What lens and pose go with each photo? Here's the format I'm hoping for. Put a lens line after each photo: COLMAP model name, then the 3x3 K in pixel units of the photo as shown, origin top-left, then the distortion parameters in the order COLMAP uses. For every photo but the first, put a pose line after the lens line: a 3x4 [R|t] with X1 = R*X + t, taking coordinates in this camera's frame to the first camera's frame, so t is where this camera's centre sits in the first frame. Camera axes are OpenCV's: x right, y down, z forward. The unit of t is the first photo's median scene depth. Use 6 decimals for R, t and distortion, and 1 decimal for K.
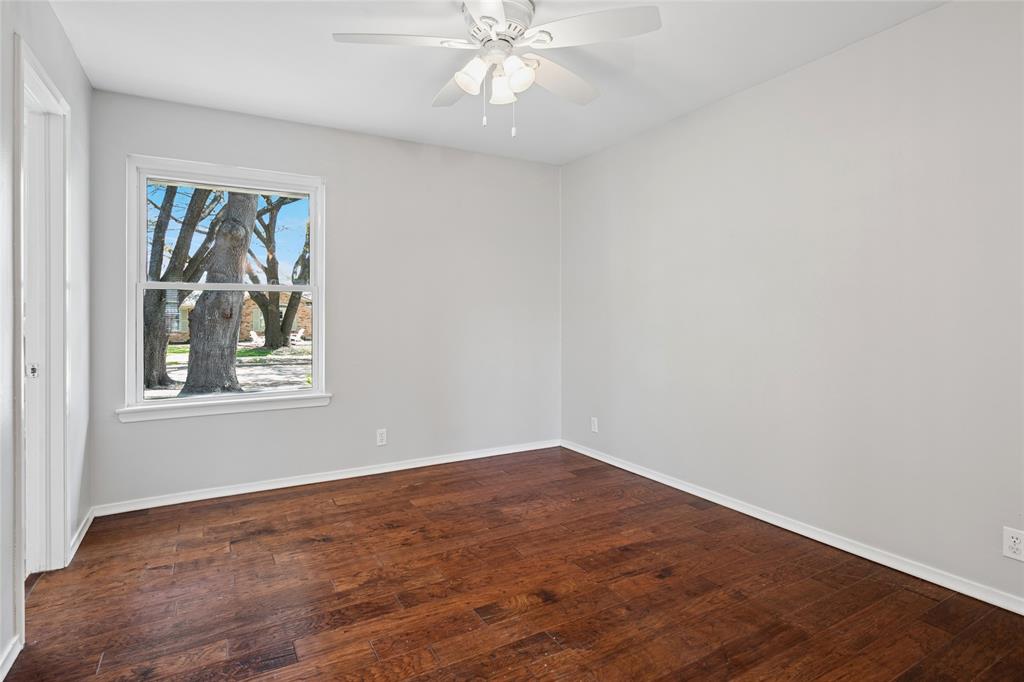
lens RADIAL K [[529.6, 0, 514.0], [0, 529.6, 315.9], [0, 0, 1]] dist [0.001090, -0.000690]
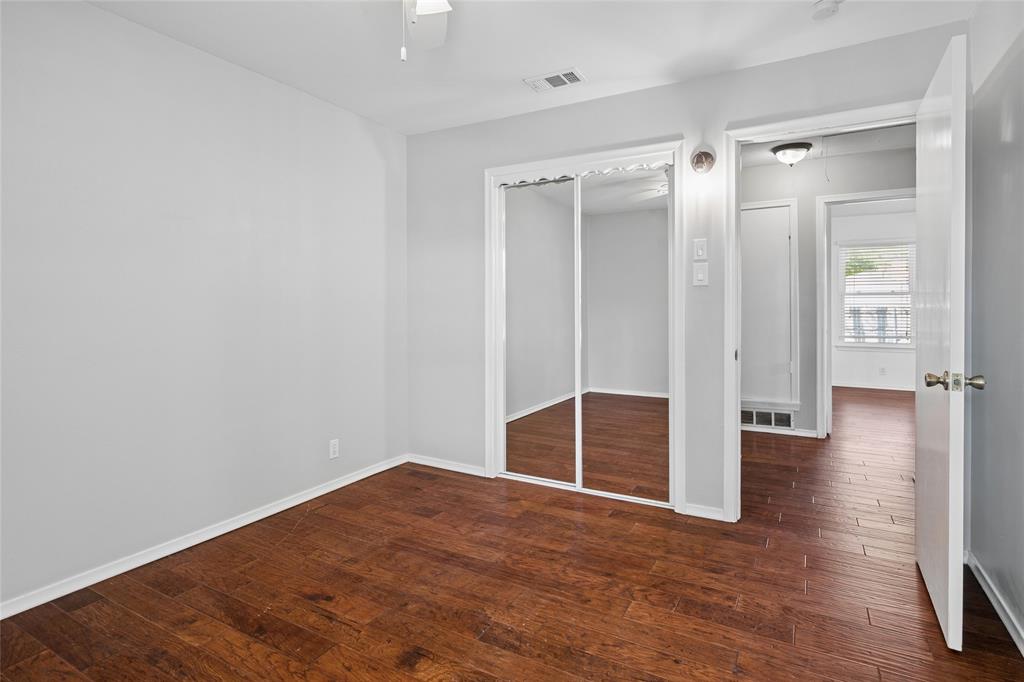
lens RADIAL K [[529.6, 0, 514.0], [0, 529.6, 315.9], [0, 0, 1]] dist [0.001090, -0.000690]
pose [[-0.514969, -0.005976, 0.857188, -0.690778], [0.008284, 0.999894, 0.011948, 0.001596], [-0.857169, 0.013254, -0.514865, 1.247229]]
